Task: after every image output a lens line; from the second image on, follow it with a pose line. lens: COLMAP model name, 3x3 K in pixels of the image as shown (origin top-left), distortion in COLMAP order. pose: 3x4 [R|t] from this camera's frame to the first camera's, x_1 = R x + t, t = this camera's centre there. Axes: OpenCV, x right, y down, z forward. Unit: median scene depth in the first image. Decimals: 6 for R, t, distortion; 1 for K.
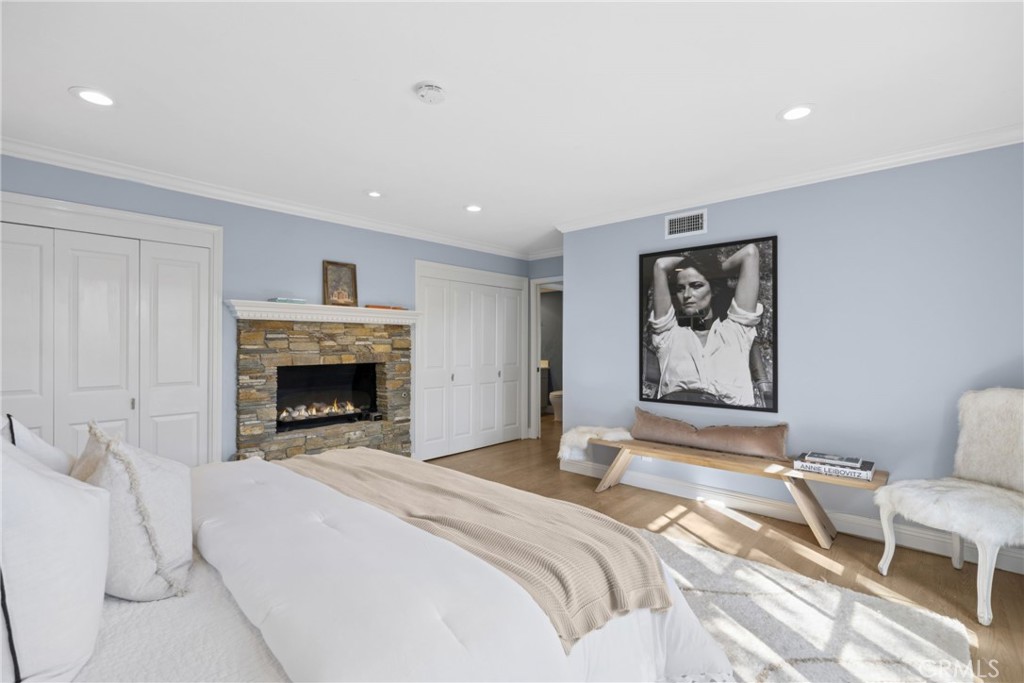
lens RADIAL K [[472.9, 0, 512.0], [0, 472.9, 341.5], [0, 0, 1]] dist [-0.000444, 0.000117]
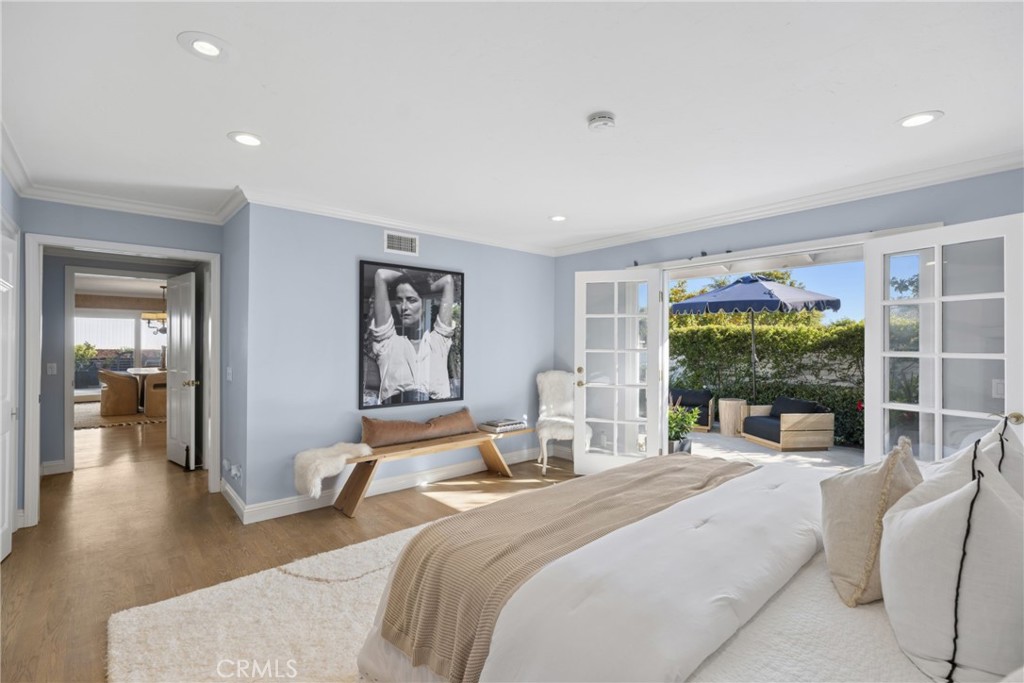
lens RADIAL K [[472.9, 0, 512.0], [0, 472.9, 341.5], [0, 0, 1]] dist [-0.000444, 0.000117]
pose [[0.093680, 0.006291, 0.995582, -0.731848], [-0.005340, 0.999969, -0.005816, -0.012666], [-0.995588, -0.004771, 0.093711, 0.652488]]
